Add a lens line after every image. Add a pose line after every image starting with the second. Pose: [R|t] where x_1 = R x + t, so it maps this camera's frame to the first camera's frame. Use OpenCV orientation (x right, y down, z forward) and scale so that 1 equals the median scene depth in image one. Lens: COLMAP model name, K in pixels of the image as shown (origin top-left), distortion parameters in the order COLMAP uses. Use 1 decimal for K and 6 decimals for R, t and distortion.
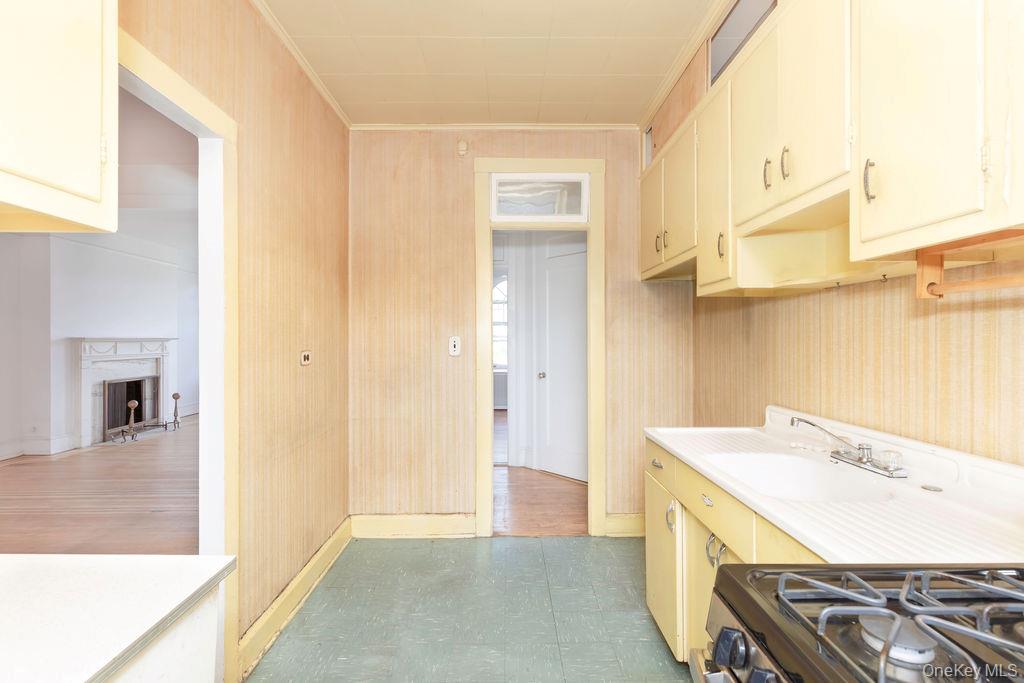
lens RADIAL K [[480.1, 0, 513.3], [0, 480.1, 336.6], [0, 0, 1]] dist [0.003146, 0.000175]
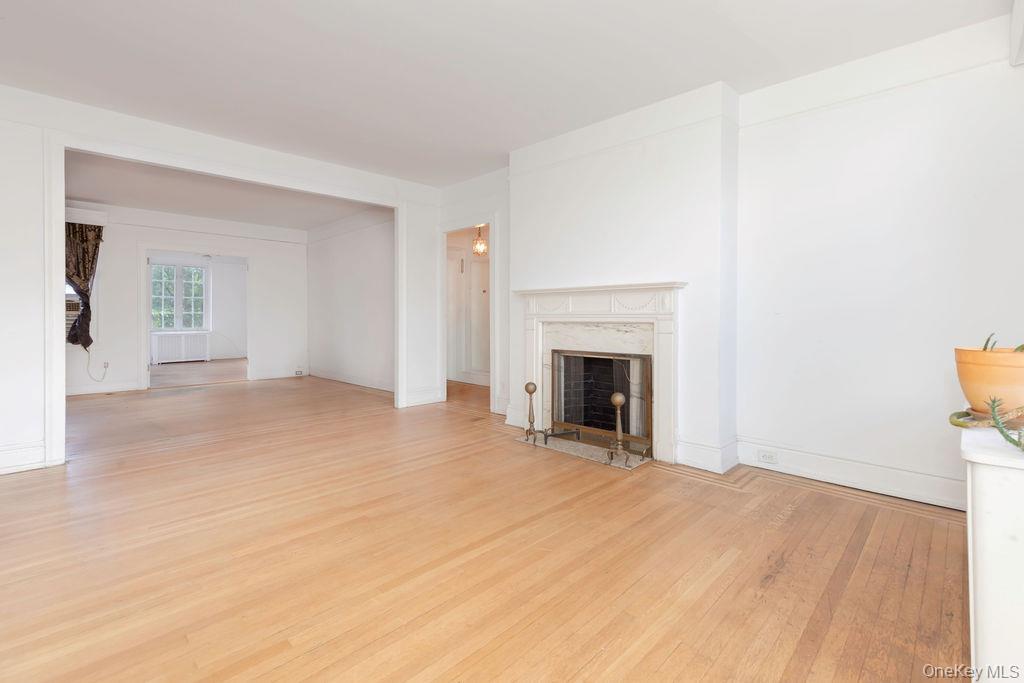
lens RADIAL K [[464.8, 0, 507.8], [0, 464.8, 322.5], [0, 0, 1]] dist [0.000765, -0.000080]
pose [[-0.704606, 0.006900, -0.709565, -0.317930], [0.005184, 0.999976, 0.004576, 0.048201], [0.709580, -0.000454, -0.704625, 1.444422]]
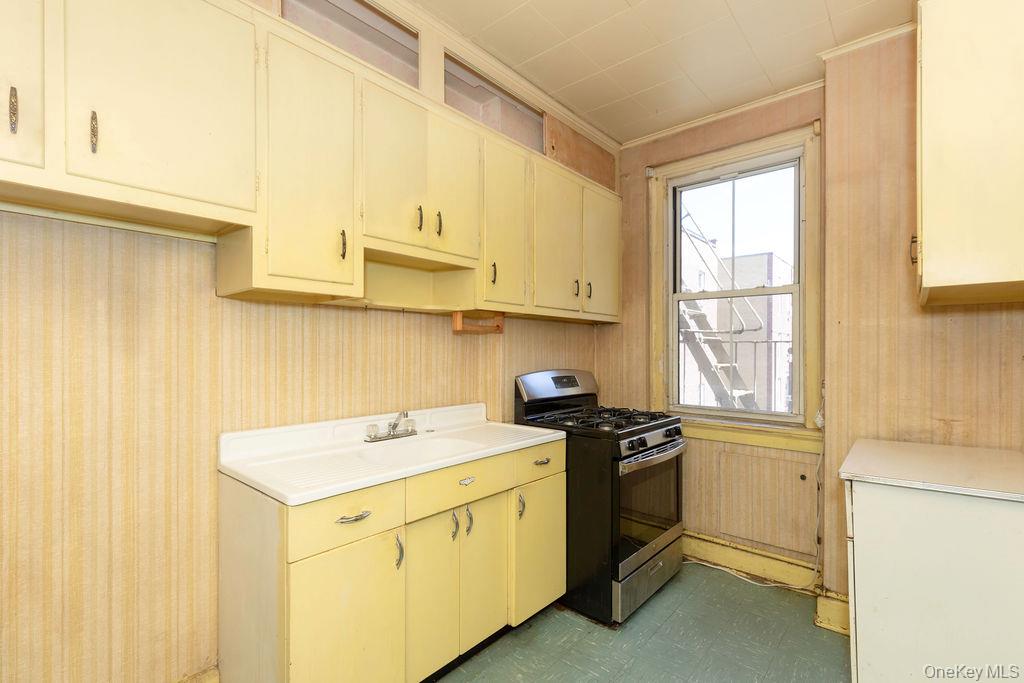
lens RADIAL K [[471.4, 0, 516.8], [0, 471.4, 347.6], [0, 0, 1]] dist [0.000907, -0.000448]
pose [[-0.753649, 0.001932, 0.657274, -0.125672], [-0.005047, 0.999949, -0.008726, 0.002086], [-0.657258, -0.009894, -0.753601, 0.469342]]
